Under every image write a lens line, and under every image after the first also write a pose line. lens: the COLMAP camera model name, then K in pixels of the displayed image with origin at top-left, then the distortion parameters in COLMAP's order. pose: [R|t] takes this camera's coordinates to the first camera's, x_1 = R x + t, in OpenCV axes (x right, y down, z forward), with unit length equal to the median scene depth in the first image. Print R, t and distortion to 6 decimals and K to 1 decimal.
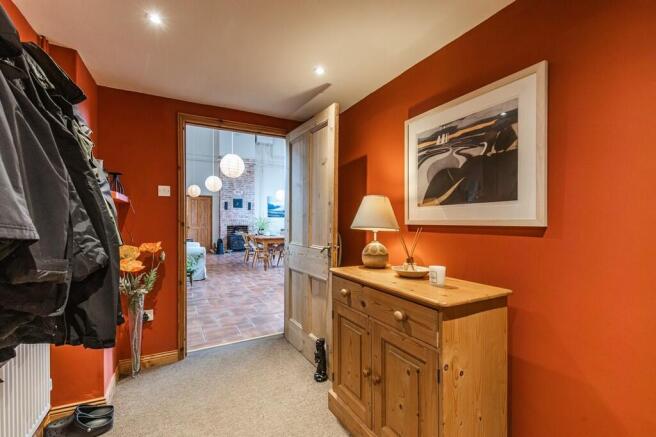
lens RADIAL K [[296.4, 0, 328.8], [0, 296.4, 220.4], [0, 0, 1]] dist [0.002879, -0.000245]
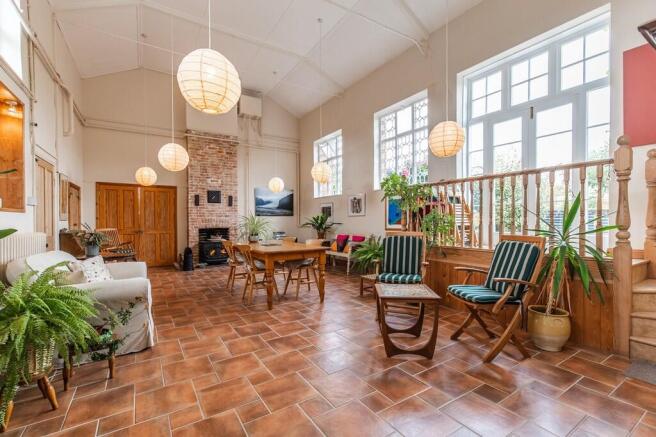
lens RADIAL K [[296.4, 0, 329.3], [0, 296.4, 221.4], [0, 0, 1]] dist [0.002879, -0.000245]
pose [[0.996398, -0.009319, 0.084284, -0.091682], [0.009107, 0.999954, 0.002901, 0.001591], [-0.084307, -0.002123, 0.996438, 0.268199]]
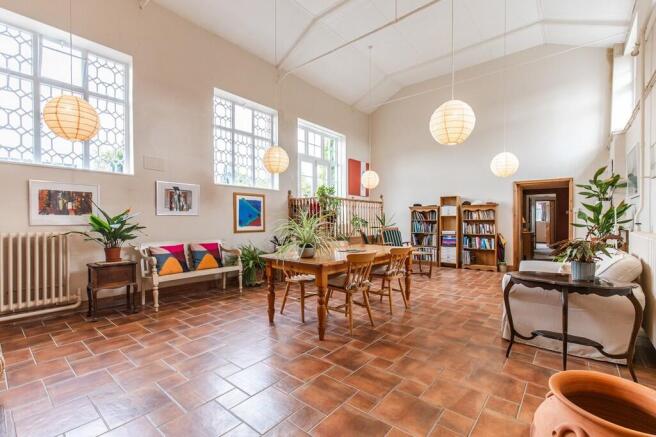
lens RADIAL K [[296.4, 0, 328.8], [0, 296.4, 222.4], [0, 0, 1]] dist [0.002879, -0.000245]
pose [[-0.385161, -0.000053, 0.922850, -0.437758], [0.002985, 0.999995, 0.001303, 0.002700], [-0.922845, 0.003256, -0.385158, 0.839623]]
